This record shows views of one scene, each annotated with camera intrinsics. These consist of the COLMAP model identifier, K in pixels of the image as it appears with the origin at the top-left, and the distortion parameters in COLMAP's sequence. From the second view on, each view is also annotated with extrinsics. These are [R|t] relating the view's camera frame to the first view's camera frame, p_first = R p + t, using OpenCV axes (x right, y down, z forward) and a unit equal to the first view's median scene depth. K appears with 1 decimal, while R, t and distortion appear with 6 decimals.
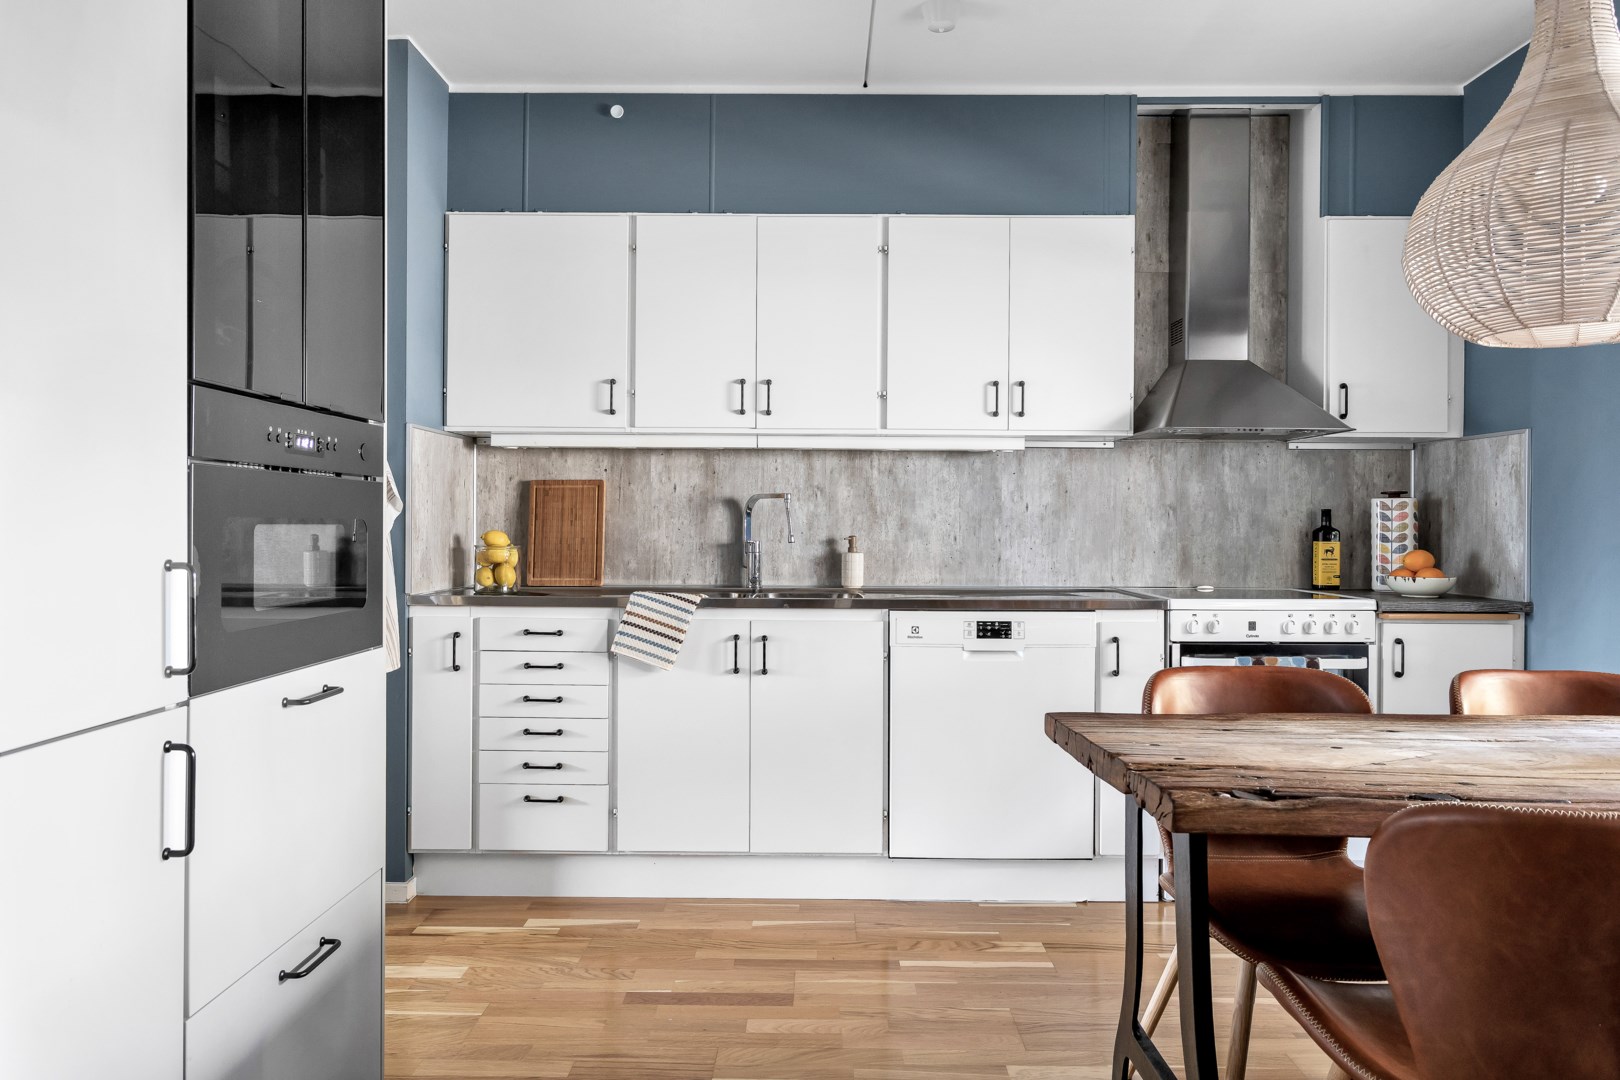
lens RADIAL K [[1060.5, 0, 824.8], [0, 1060.5, 525.6], [0, 0, 1]] dist [-0.007802, 0.006300]
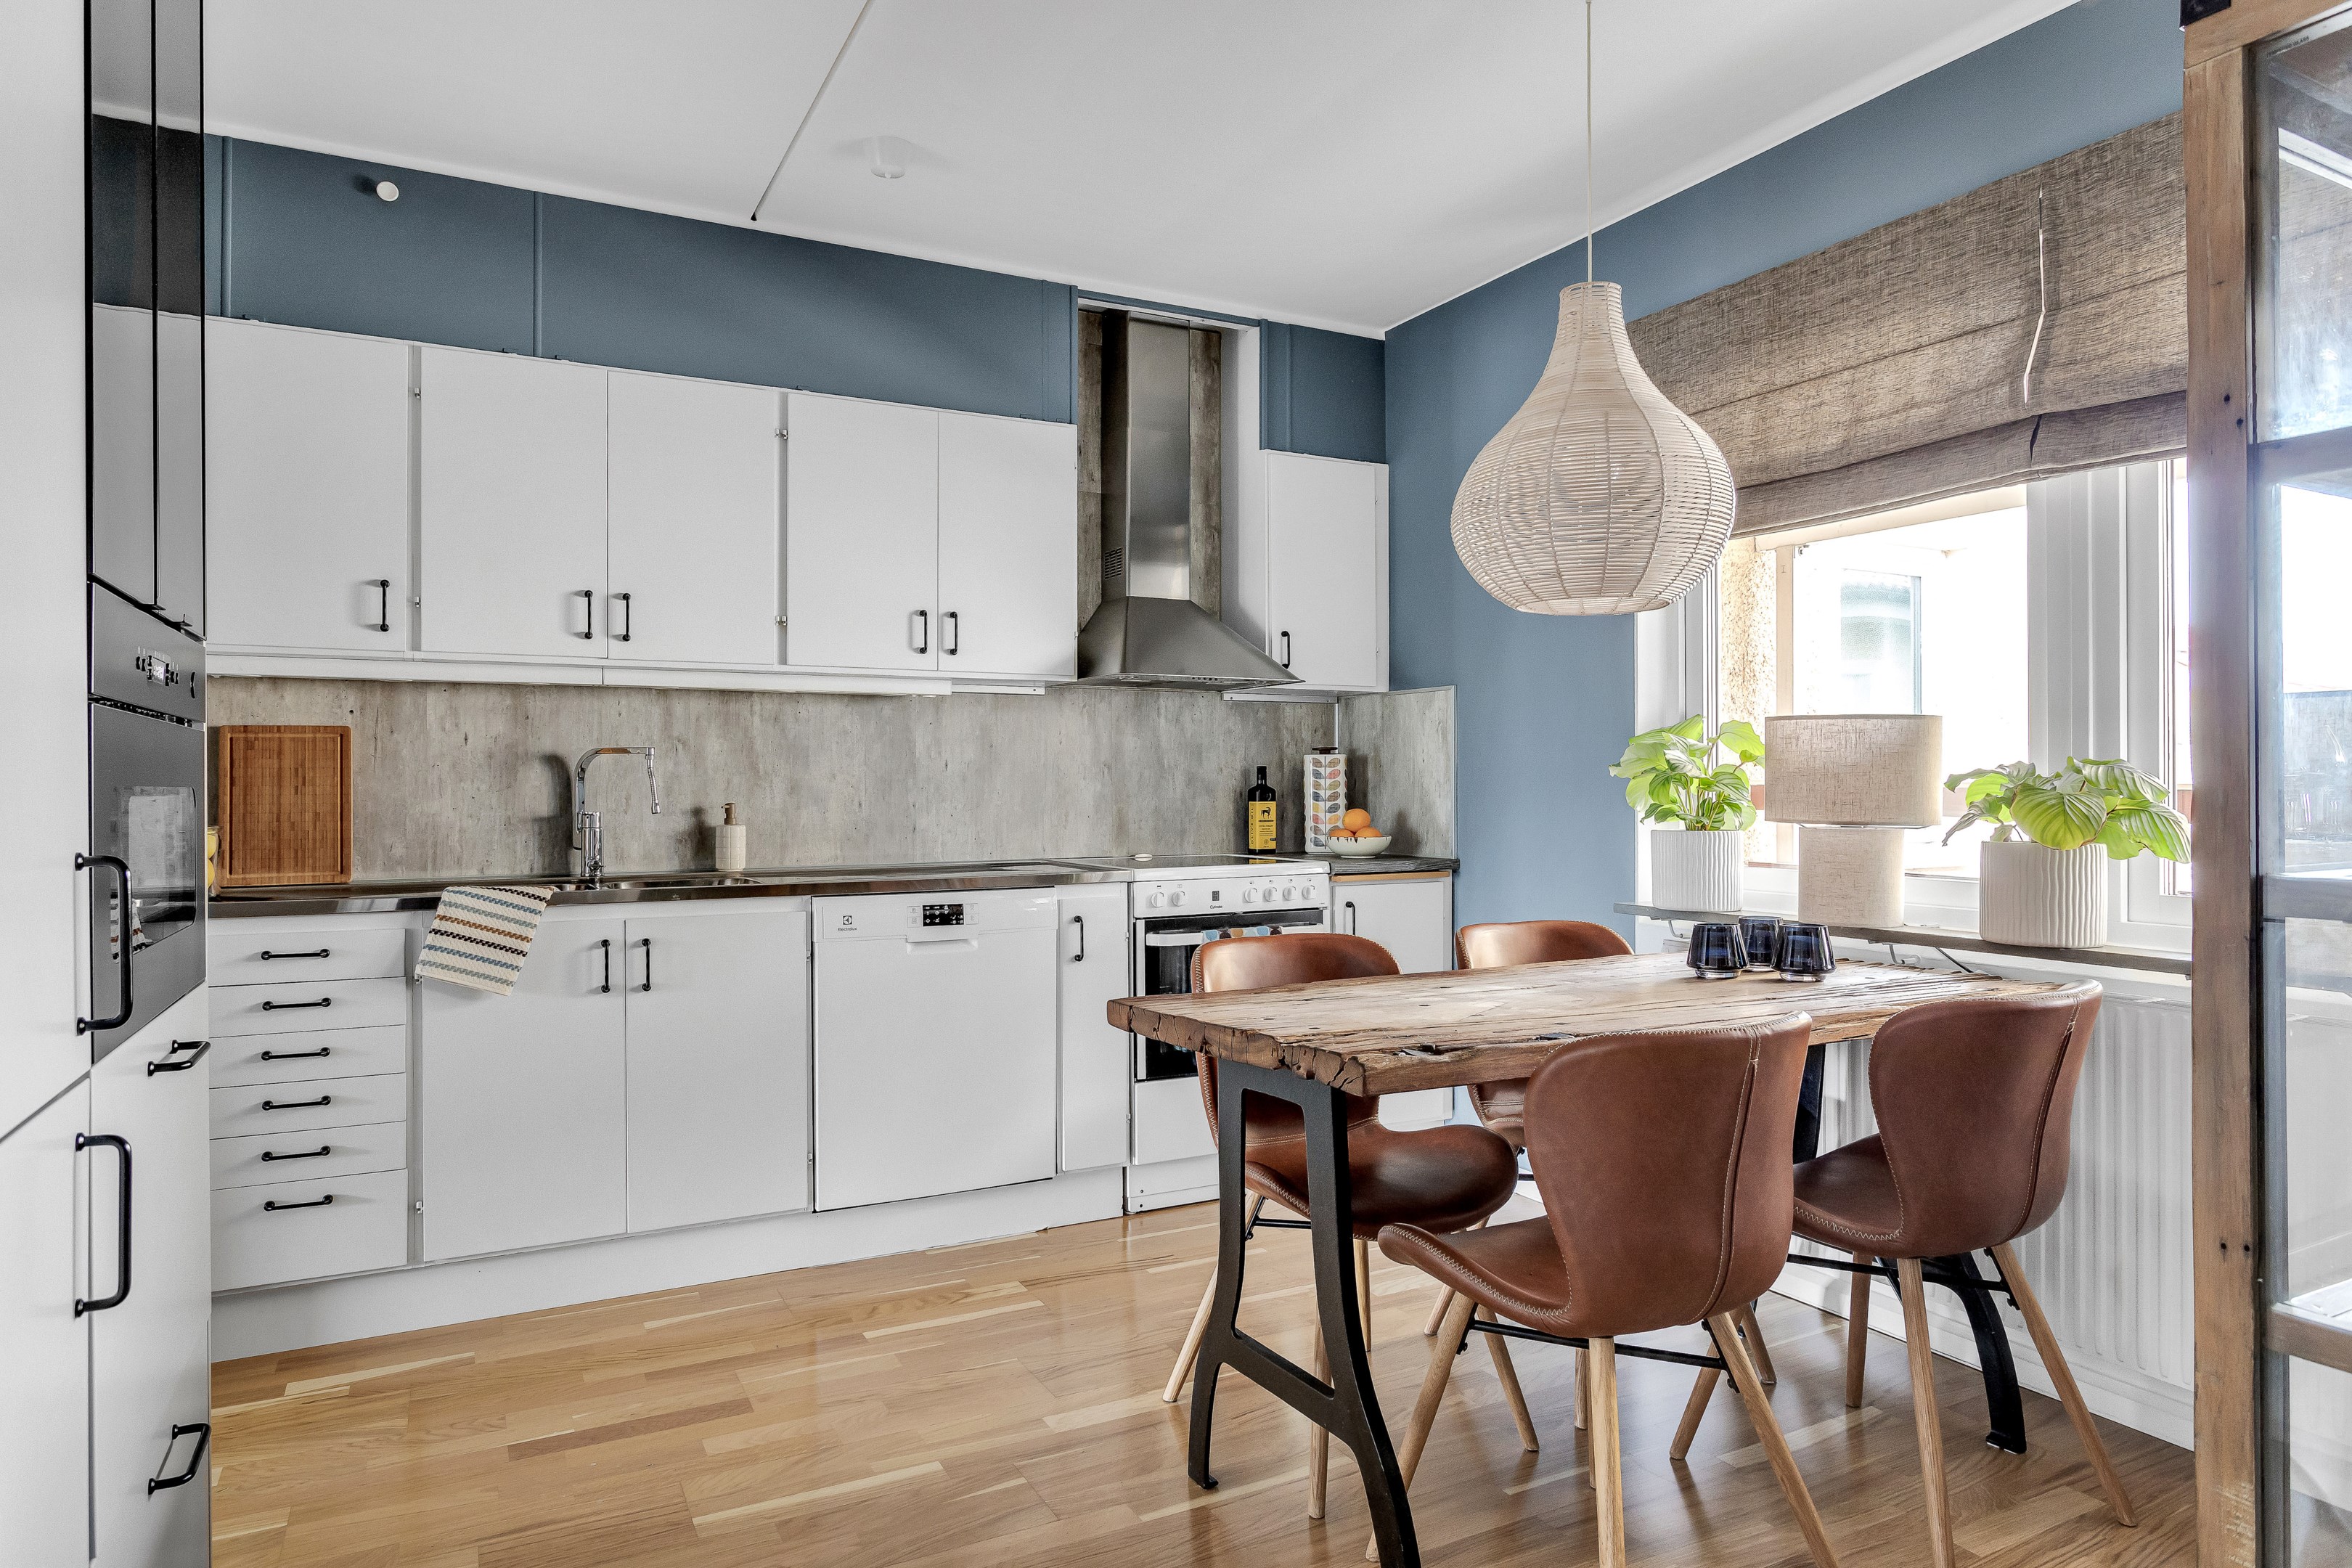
lens RADIAL K [[1353.0, 0, 1192.0], [0, 1353.0, 784.6], [0, 0, 1]] dist [-0.013888, 0.005597]
pose [[0.885323, -0.008992, 0.464889, -0.143451], [0.009906, 0.999951, 0.000476, -0.000914], [-0.464870, 0.004184, 0.885369, -0.014986]]
